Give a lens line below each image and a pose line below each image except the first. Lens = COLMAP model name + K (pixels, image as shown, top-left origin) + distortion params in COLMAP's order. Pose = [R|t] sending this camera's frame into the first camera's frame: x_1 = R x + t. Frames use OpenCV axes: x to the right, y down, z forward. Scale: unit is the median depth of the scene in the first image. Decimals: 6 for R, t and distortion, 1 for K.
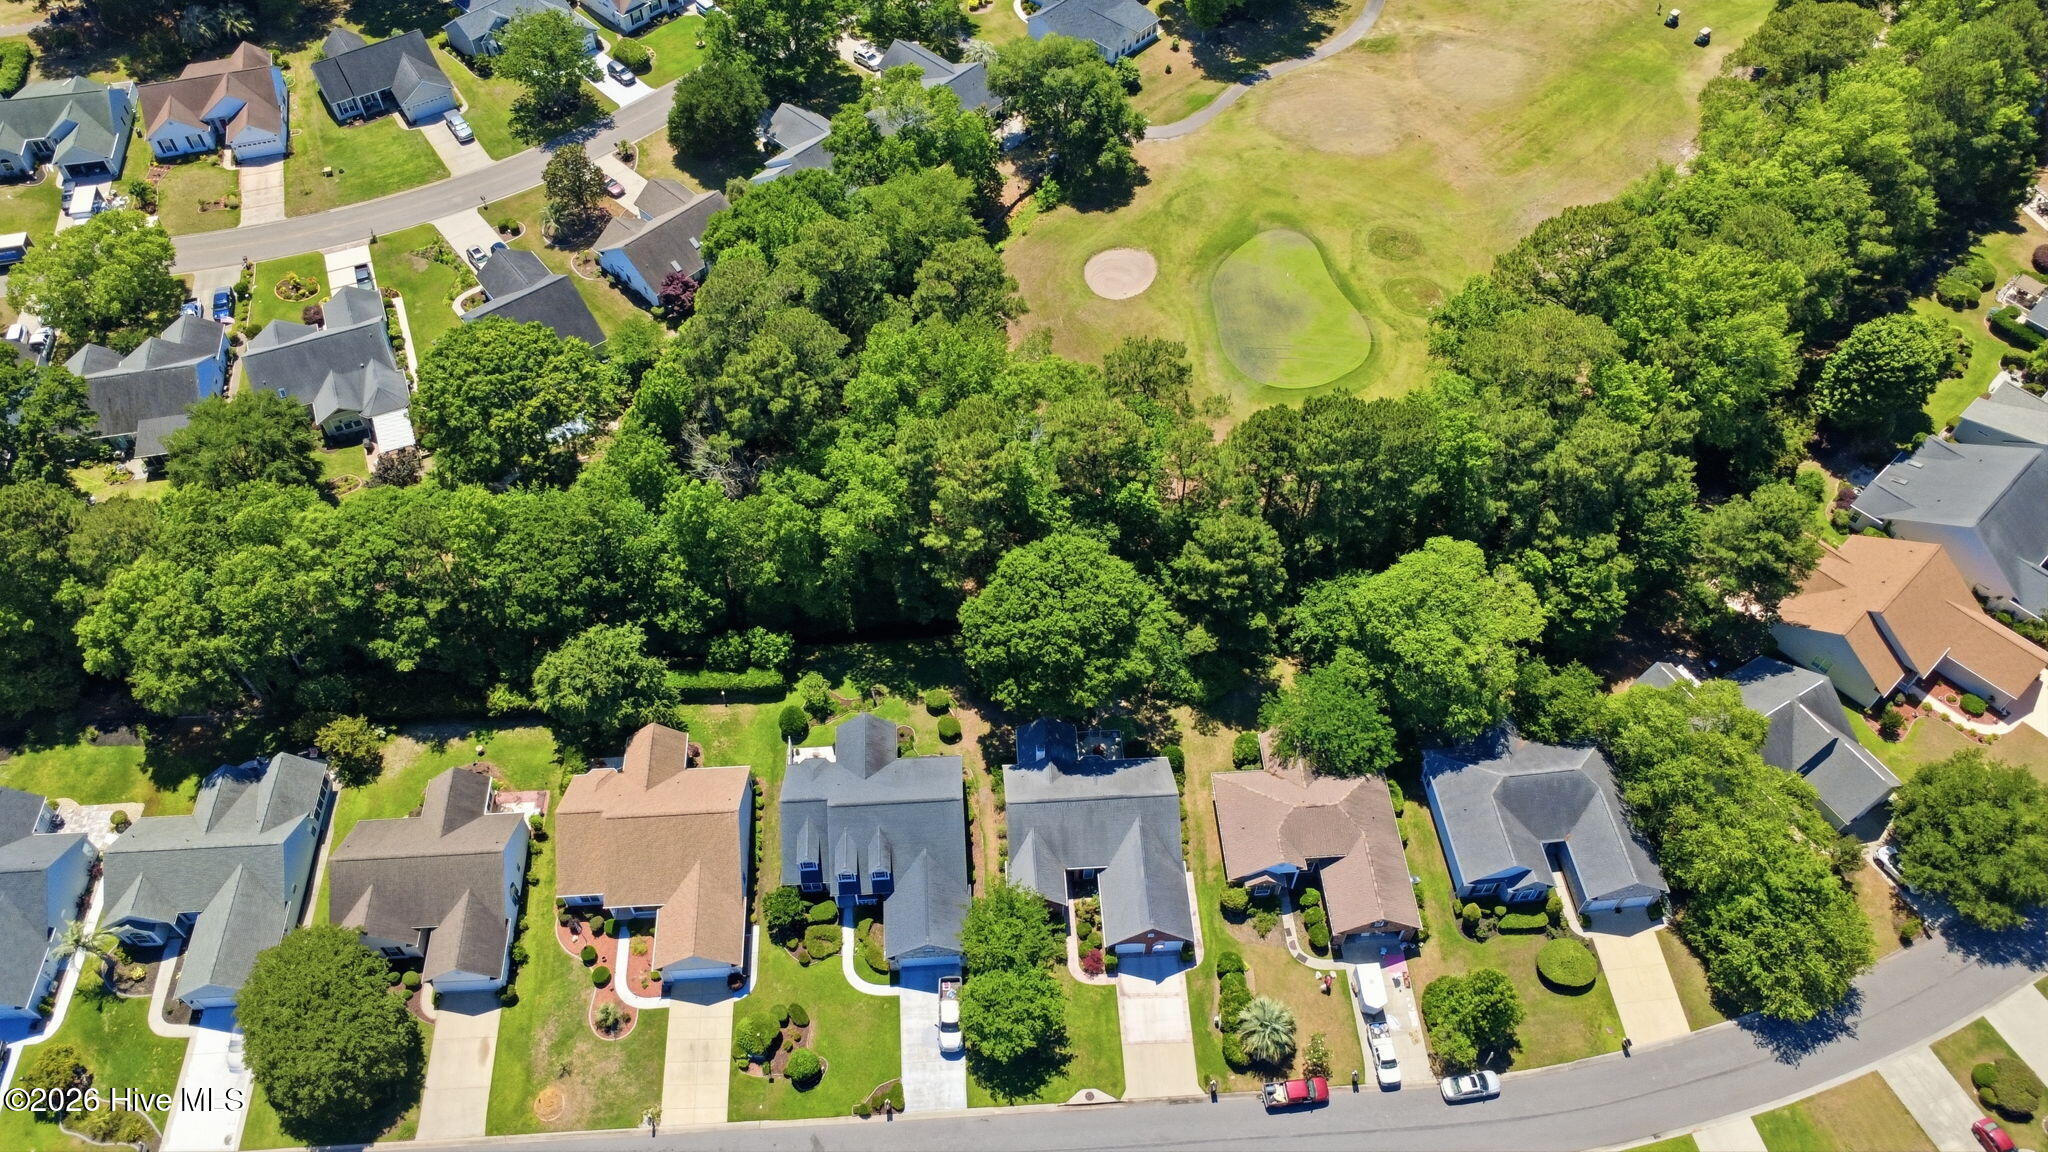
lens RADIAL K [[1495.7, 0, 1024.0], [0, 1495.7, 576.0], [0, 0, 1]] dist [-0.002703, -0.000995]
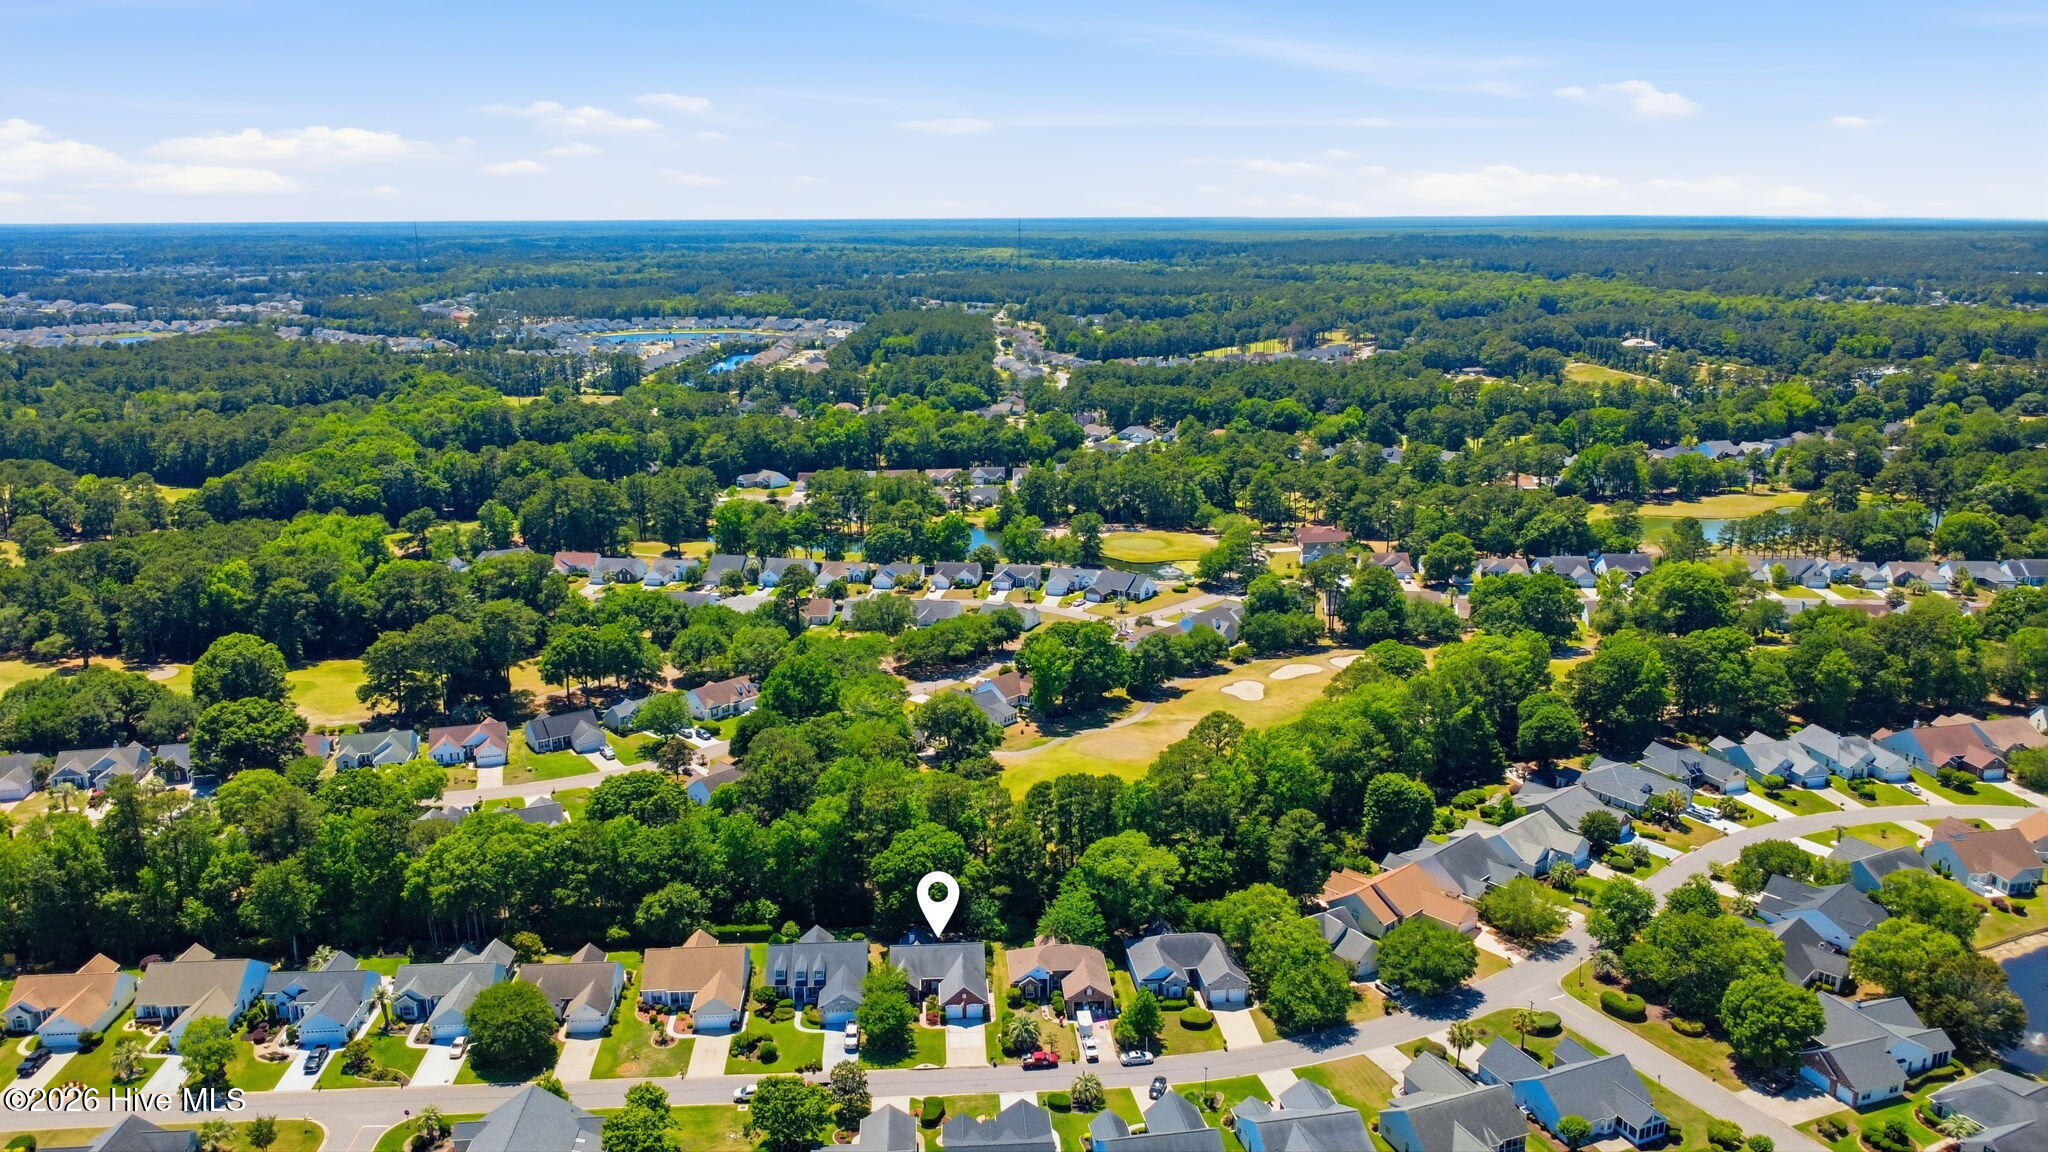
lens RADIAL K [[1495.7, 0, 1024.0], [0, 1495.7, 576.0], [0, 0, 1]] dist [-0.002703, -0.000995]
pose [[0.999976, -0.005239, 0.004548, 0.147845], [0.006931, 0.782374, -0.622771, 0.949813], [-0.000295, 0.622787, 0.782391, -0.732124]]
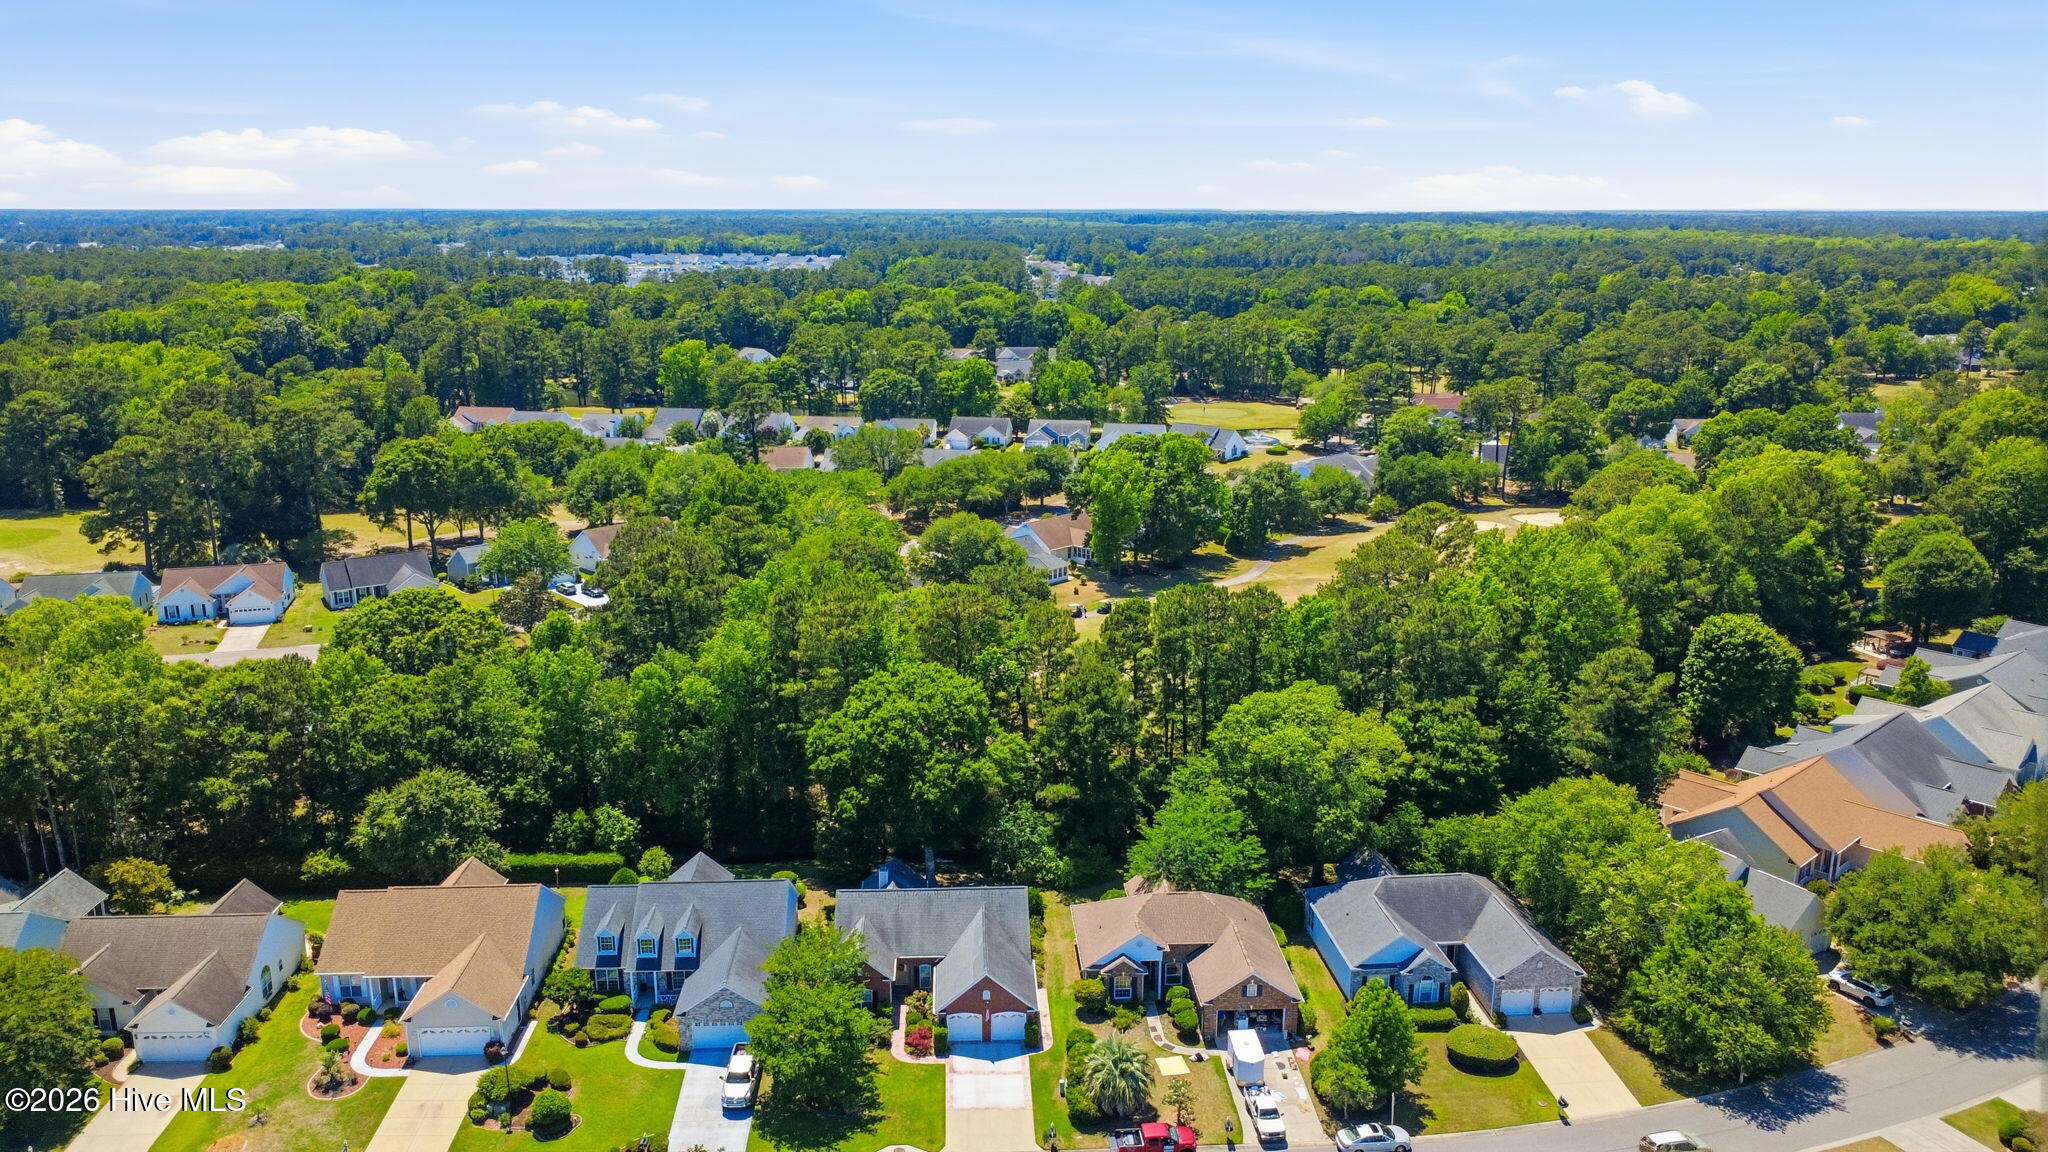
lens RADIAL K [[1495.7, 0, 1024.0], [0, 1495.7, 576.0], [0, 0, 1]] dist [-0.002703, -0.000995]
pose [[0.999937, 0.003526, -0.010644, 0.111416], [-0.009360, 0.785177, -0.619201, 0.566220], [0.006175, 0.619262, 0.785160, 0.169378]]
